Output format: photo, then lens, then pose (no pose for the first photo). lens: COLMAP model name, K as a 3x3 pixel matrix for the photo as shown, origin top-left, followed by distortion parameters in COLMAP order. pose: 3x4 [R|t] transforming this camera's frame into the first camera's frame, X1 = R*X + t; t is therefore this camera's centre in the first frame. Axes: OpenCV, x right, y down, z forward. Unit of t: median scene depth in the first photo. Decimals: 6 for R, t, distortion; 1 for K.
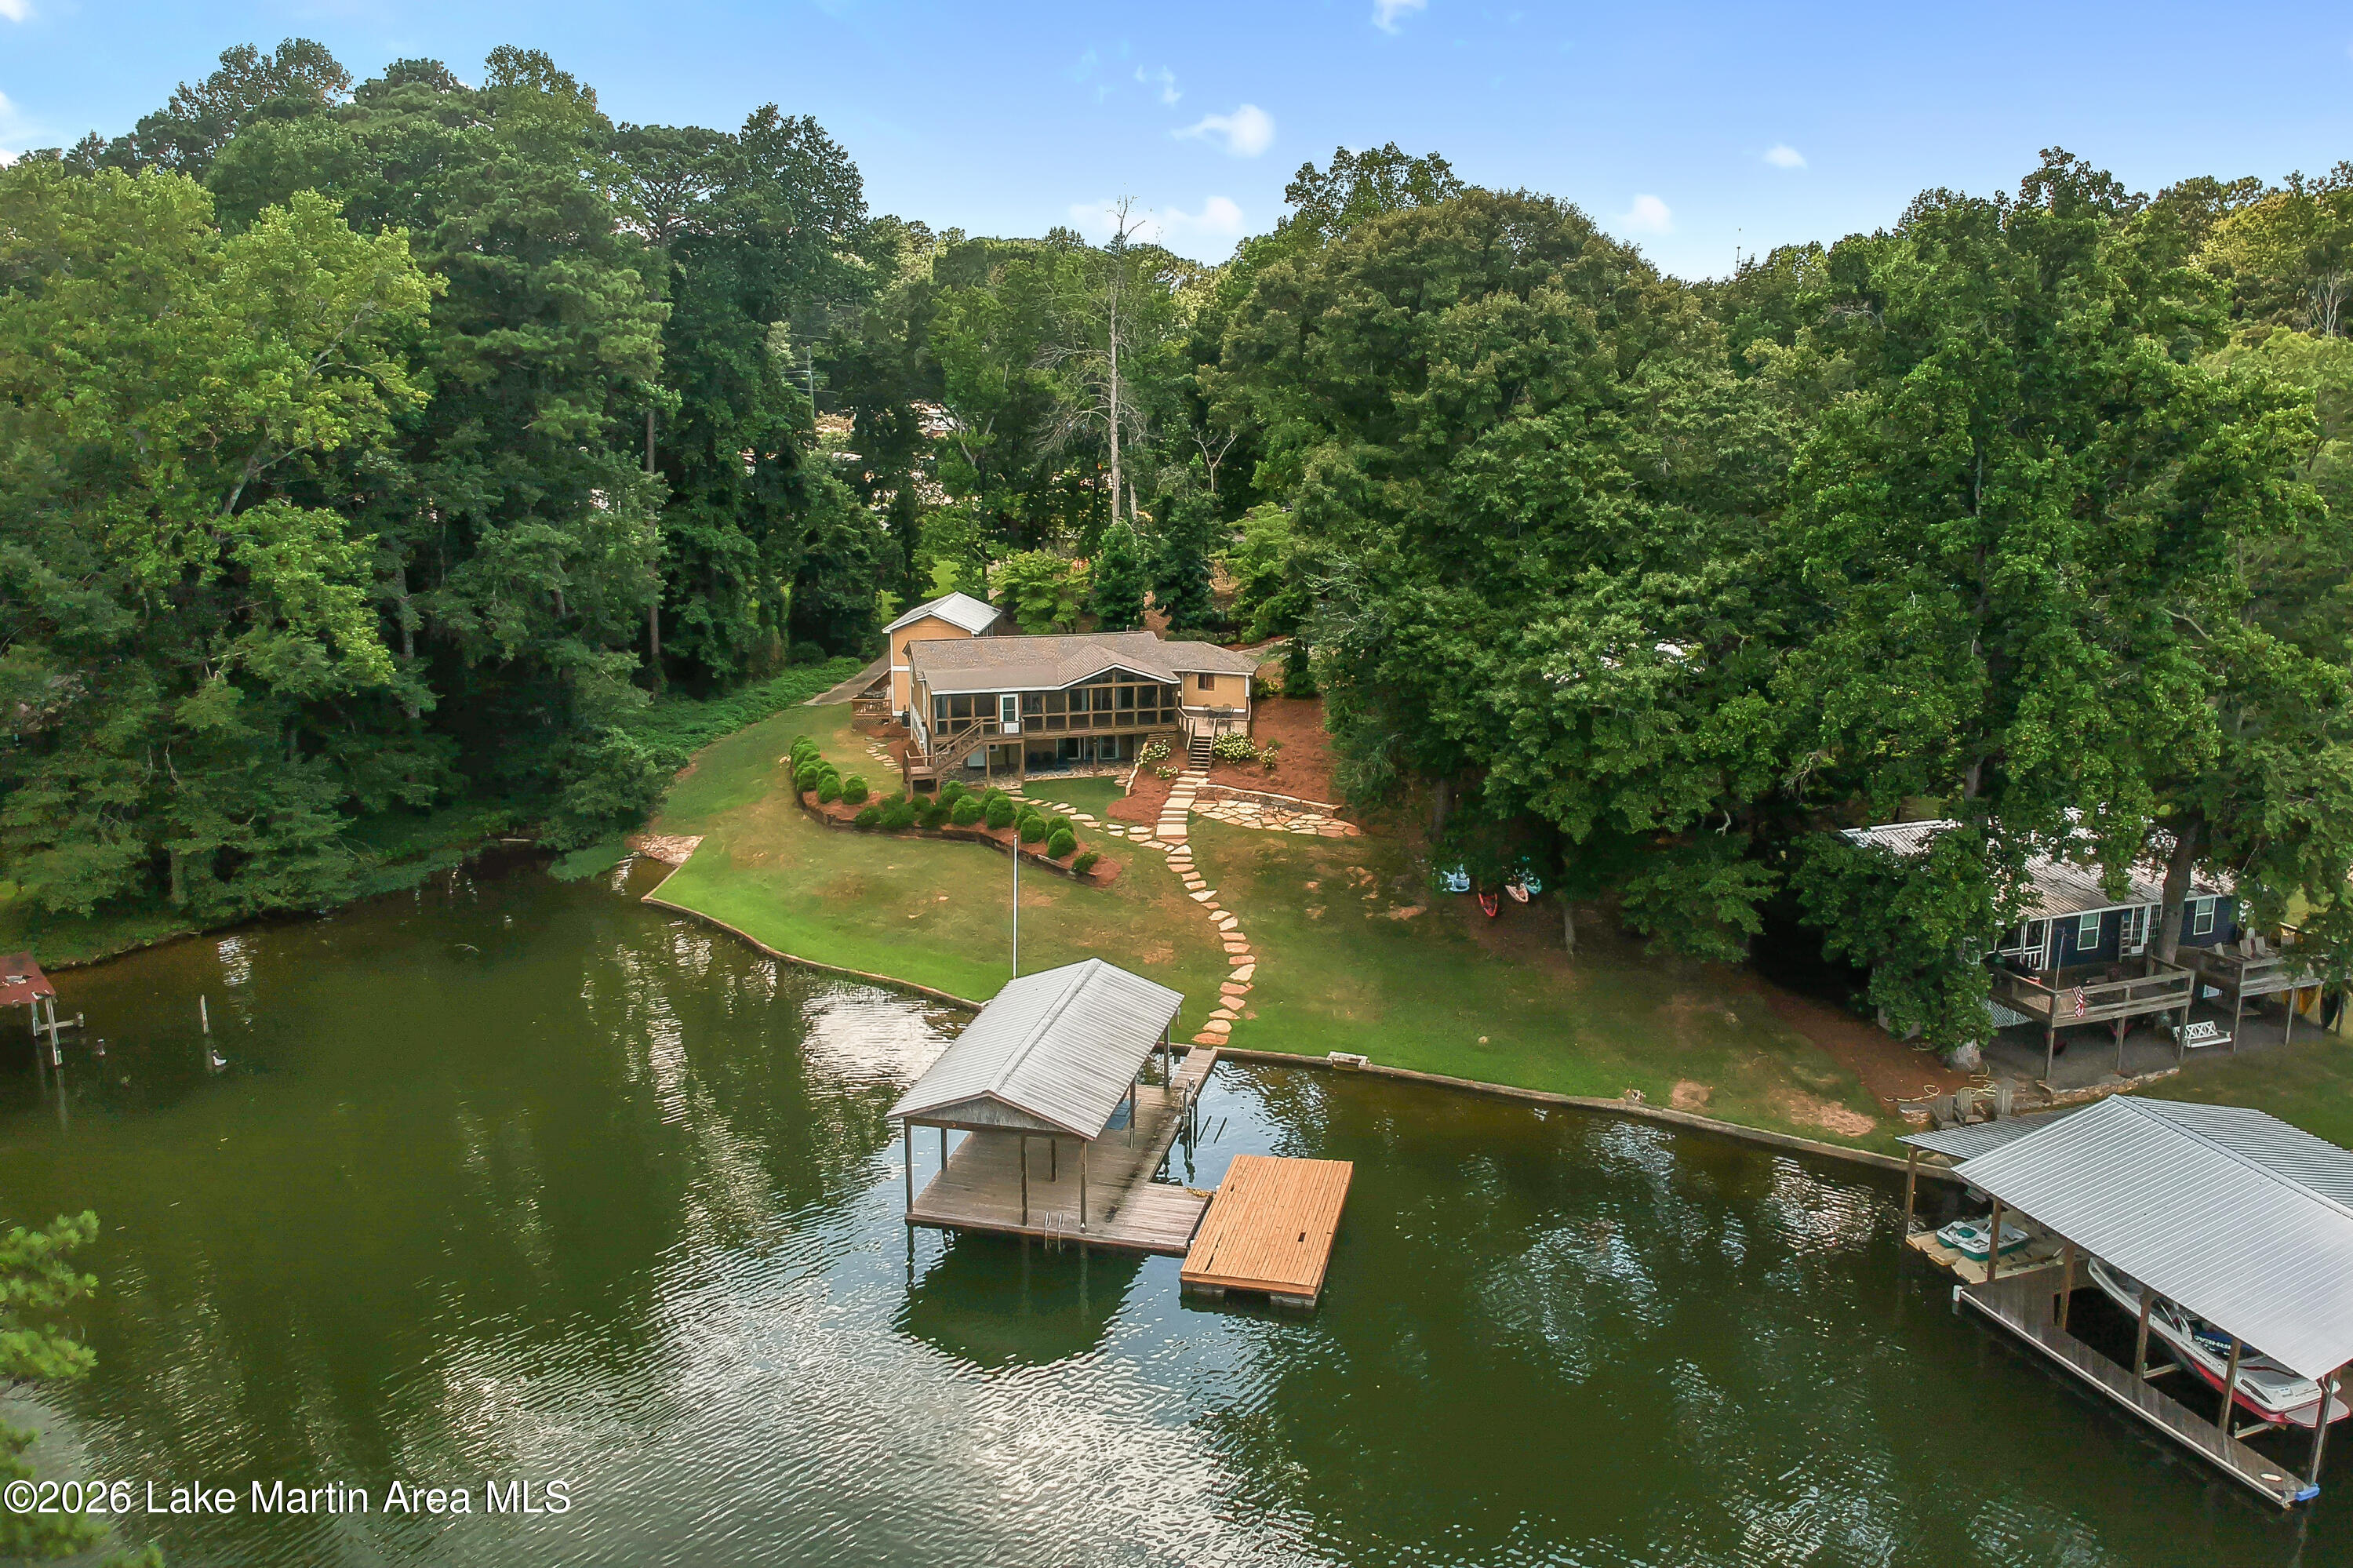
lens RADIAL K [[1713.9, 0, 1188.1], [0, 1713.9, 700.9], [0, 0, 1]] dist [0.091785, -0.157843]
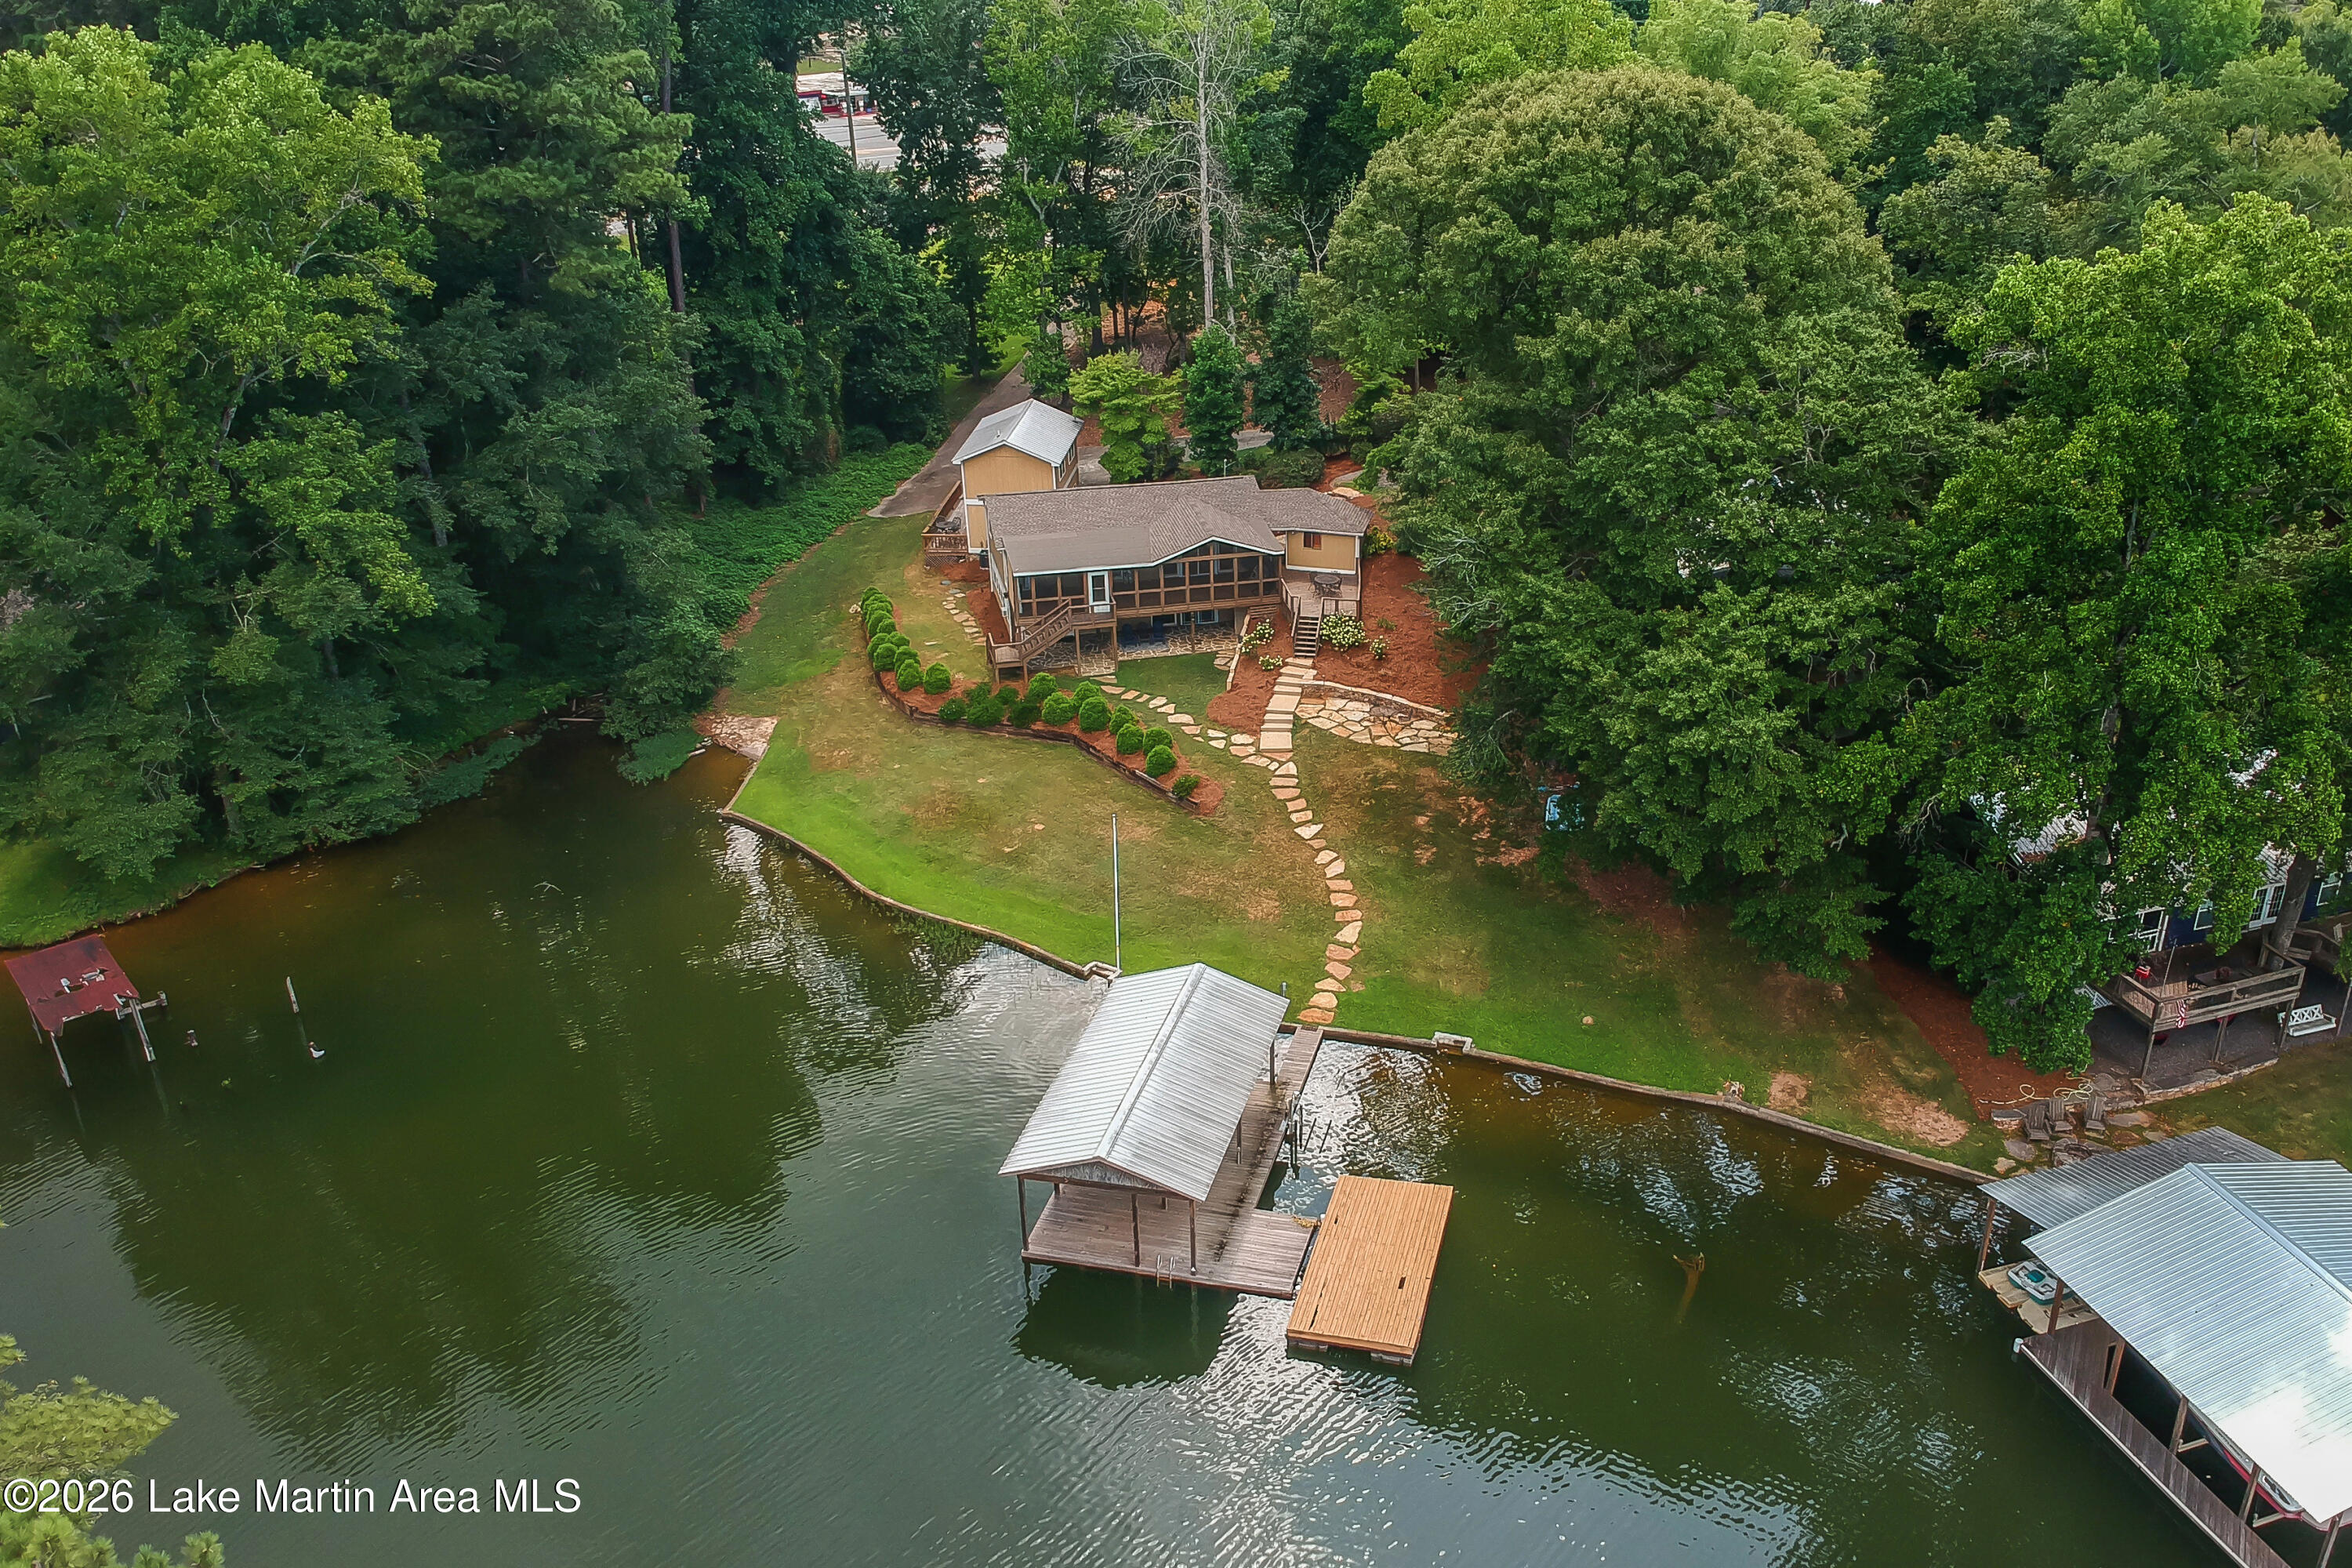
lens RADIAL K [[1913.6, 0, 1314.2], [0, 1913.6, 809.2], [0, 0, 1]] dist [0.108455, -0.184887]
pose [[0.999947, -0.004869, 0.009113, 0.002158], [0.002253, 0.963527, 0.267603, -0.197398], [-0.010084, -0.267568, 0.963486, -0.035583]]
